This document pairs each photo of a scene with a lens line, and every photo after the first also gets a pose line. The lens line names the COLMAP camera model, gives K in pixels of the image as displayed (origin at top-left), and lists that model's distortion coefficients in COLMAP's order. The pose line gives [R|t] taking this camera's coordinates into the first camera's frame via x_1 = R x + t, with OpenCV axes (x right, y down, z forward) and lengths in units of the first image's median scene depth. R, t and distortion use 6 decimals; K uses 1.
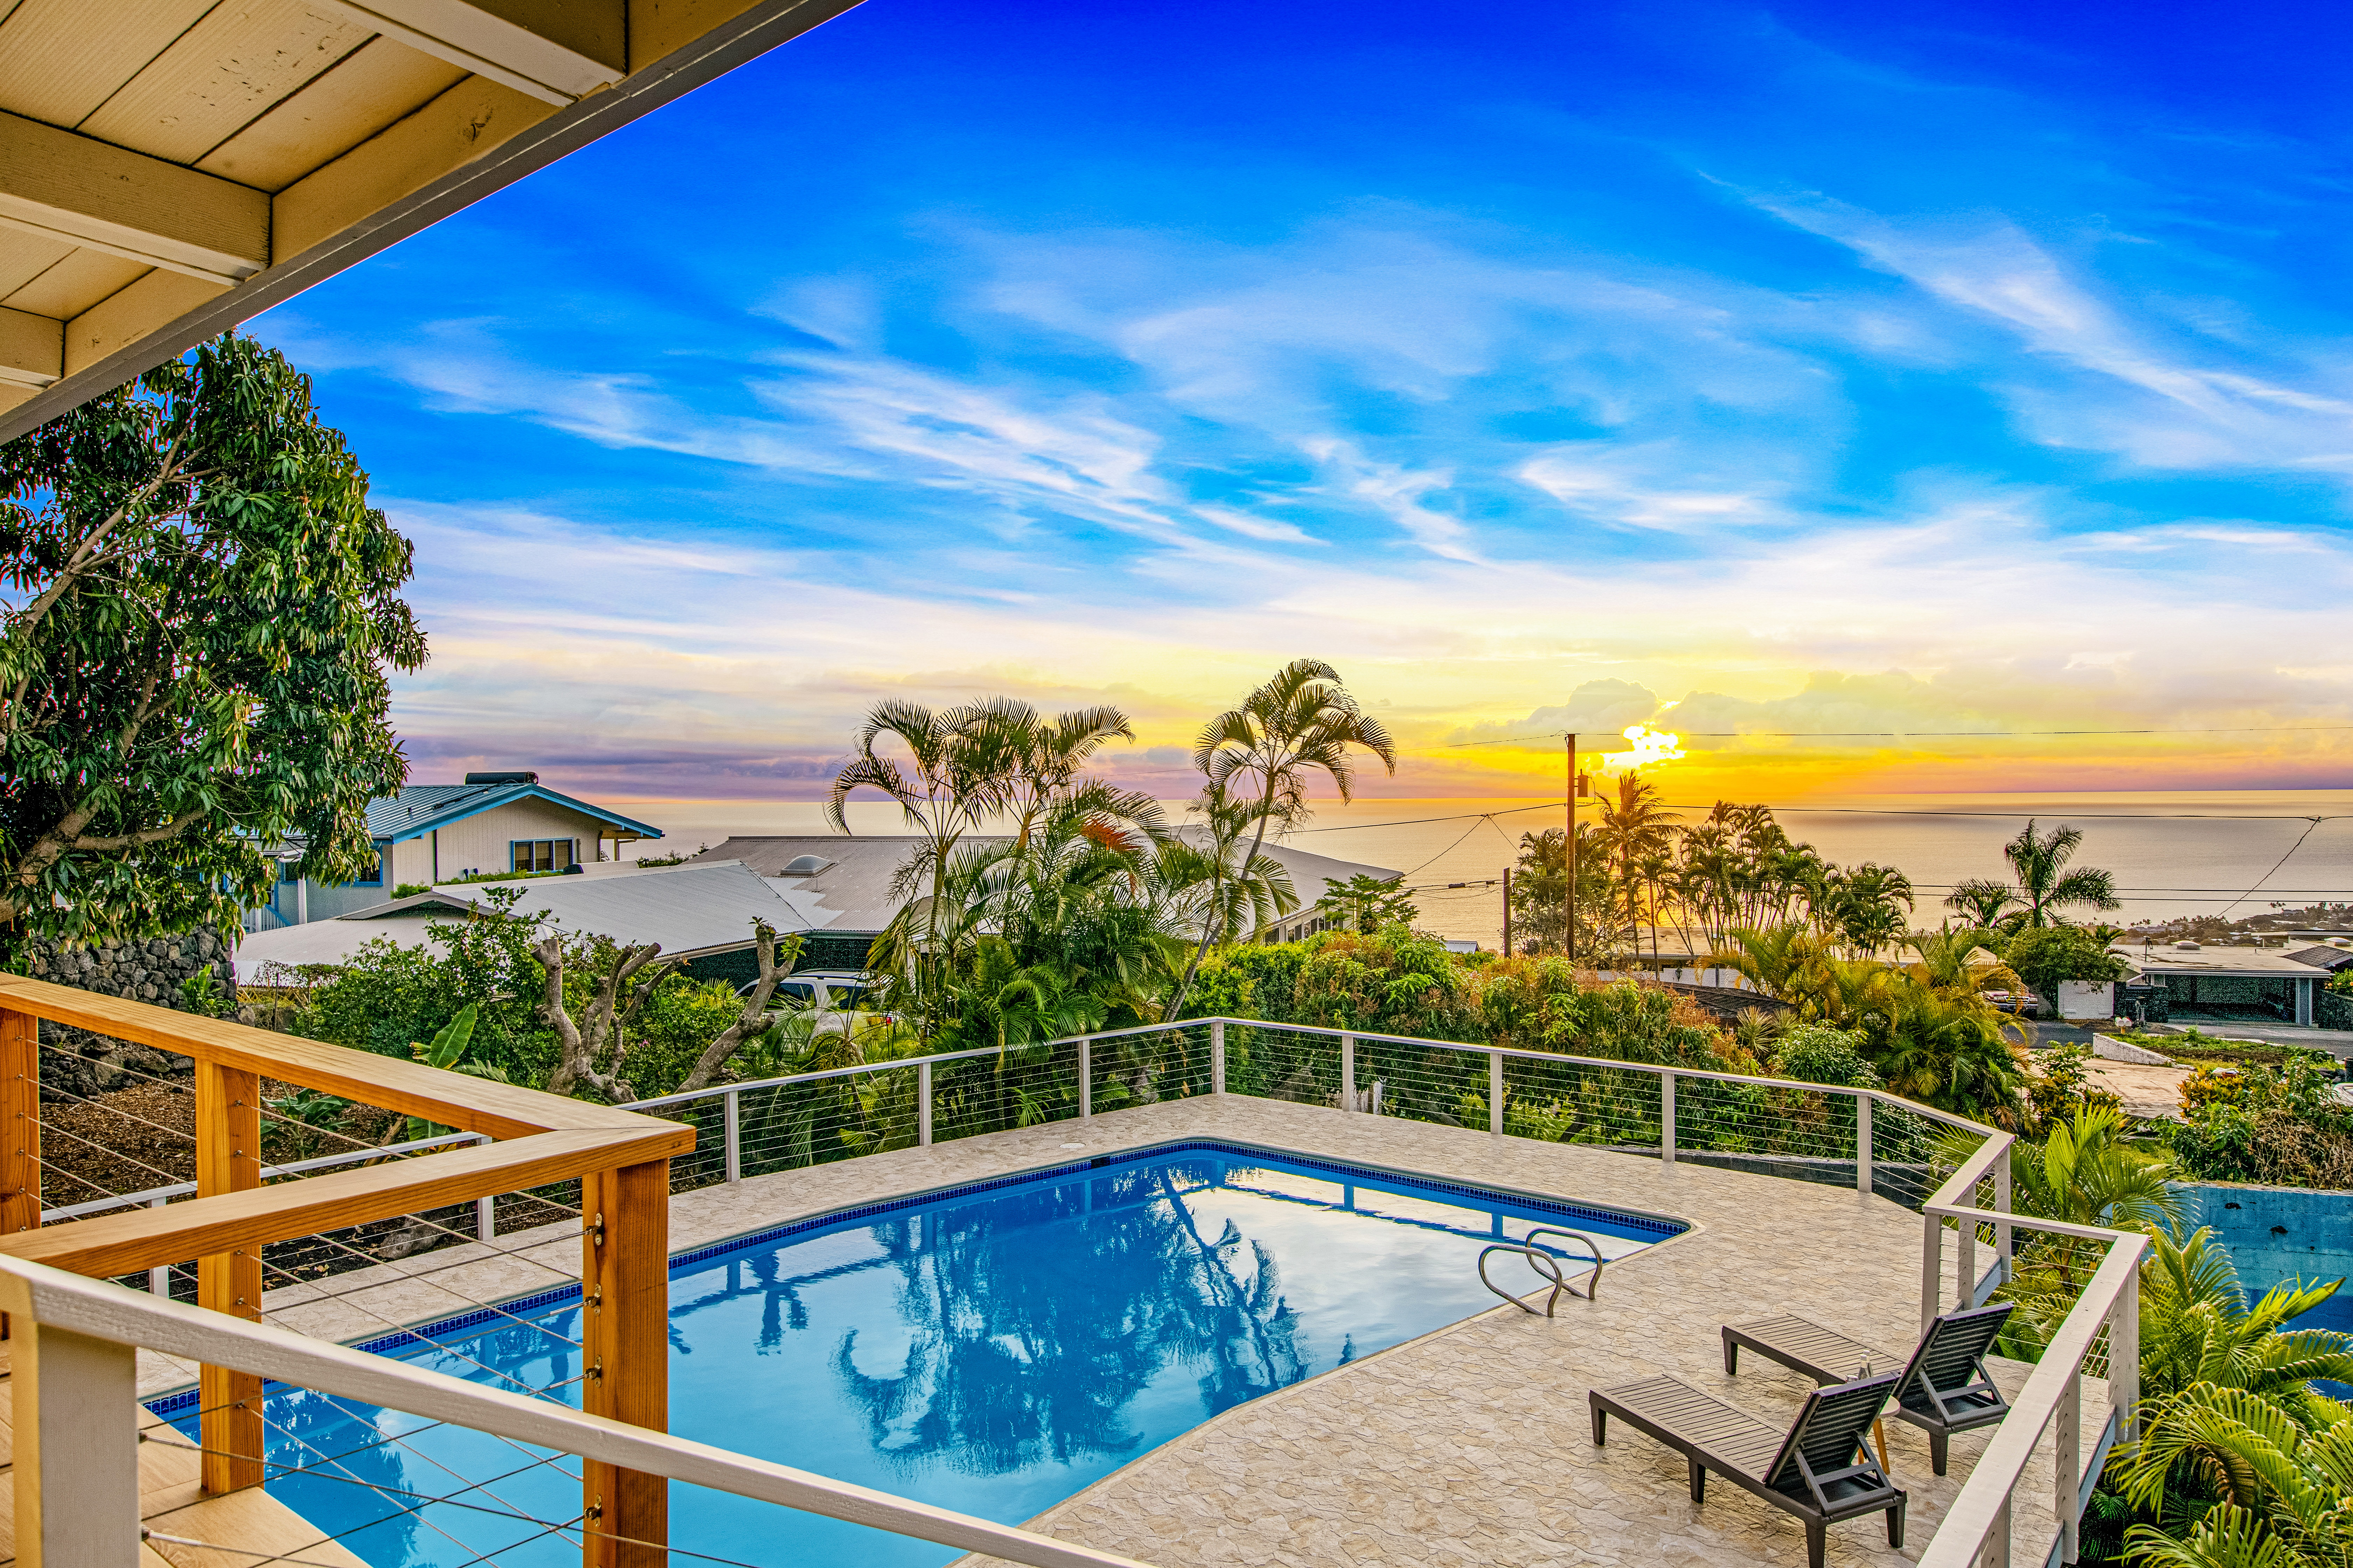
lens RADIAL K [[1500.0, 0, 1176.5], [0, 1500.0, 784.0], [0, 0, 1]] dist [0.017756, -0.003819]
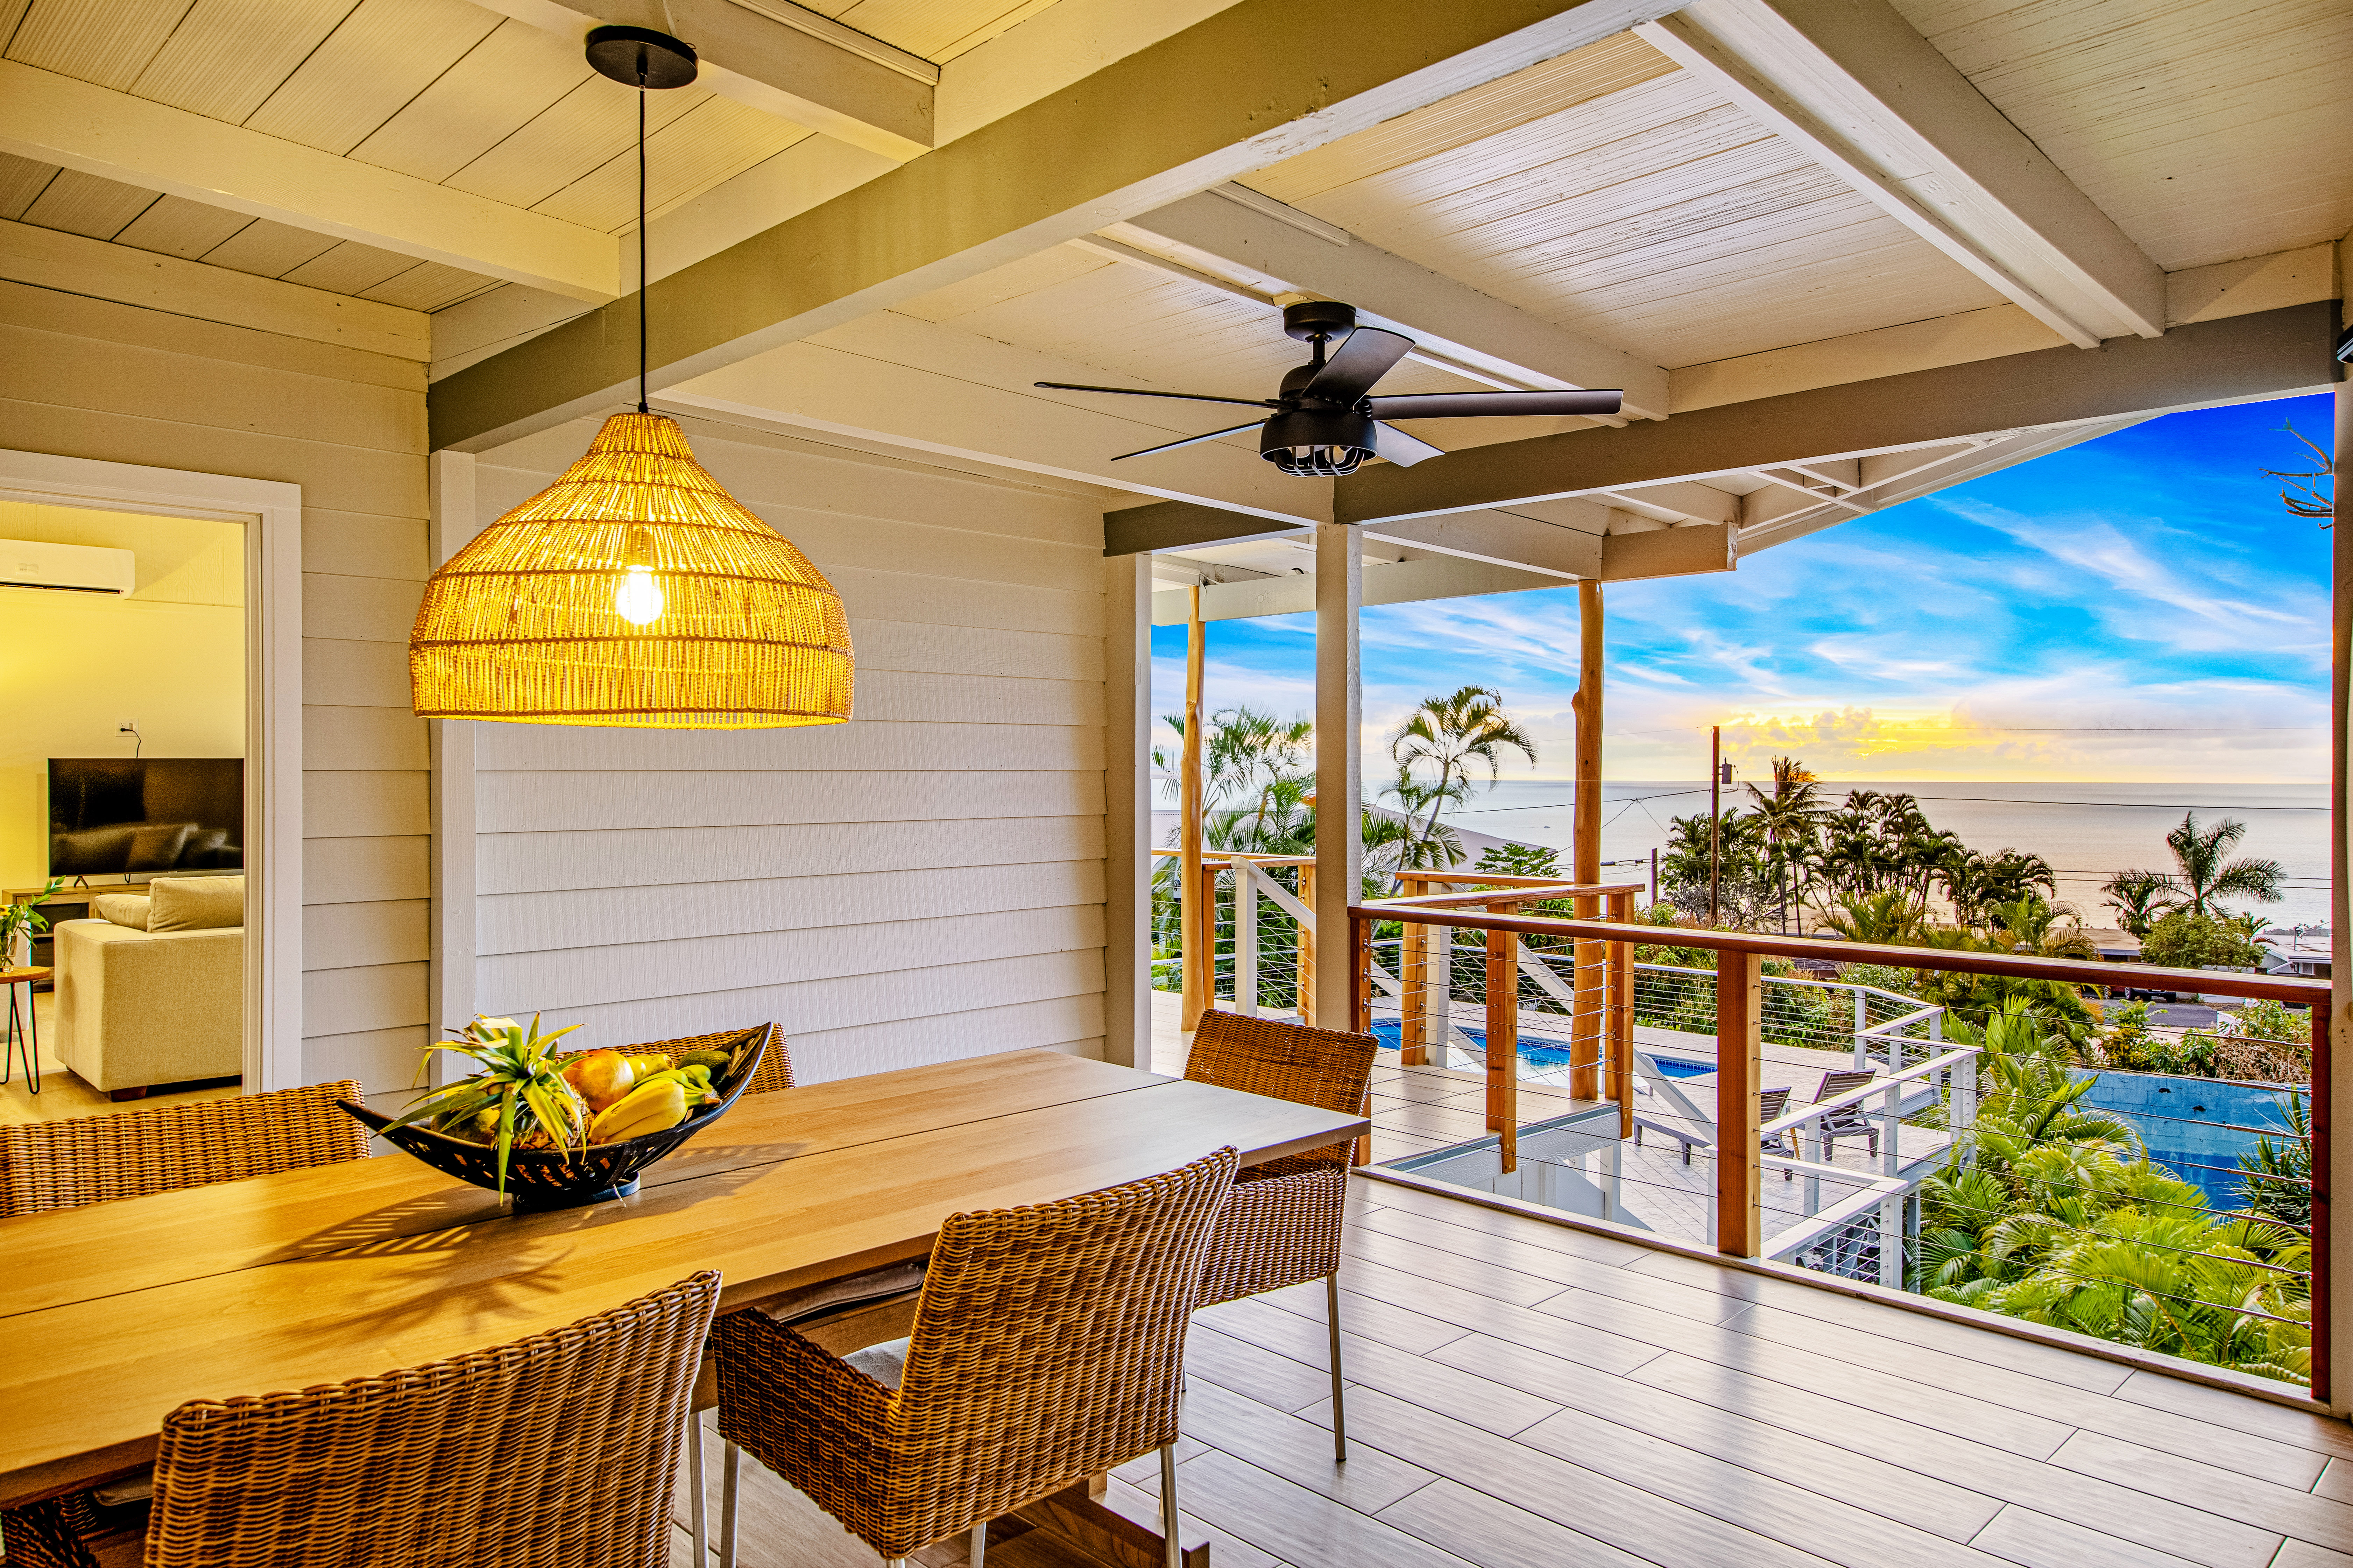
lens RADIAL K [[1500.2, 0, 1176.5], [0, 1500.2, 784.0], [0, 0, 1]] dist [0.017756, -0.003819]
pose [[0.994636, 0.011414, -0.102810, -0.036249], [-0.010178, 0.999870, 0.012537, -0.002443], [0.102939, -0.011423, 0.994622, -0.347599]]
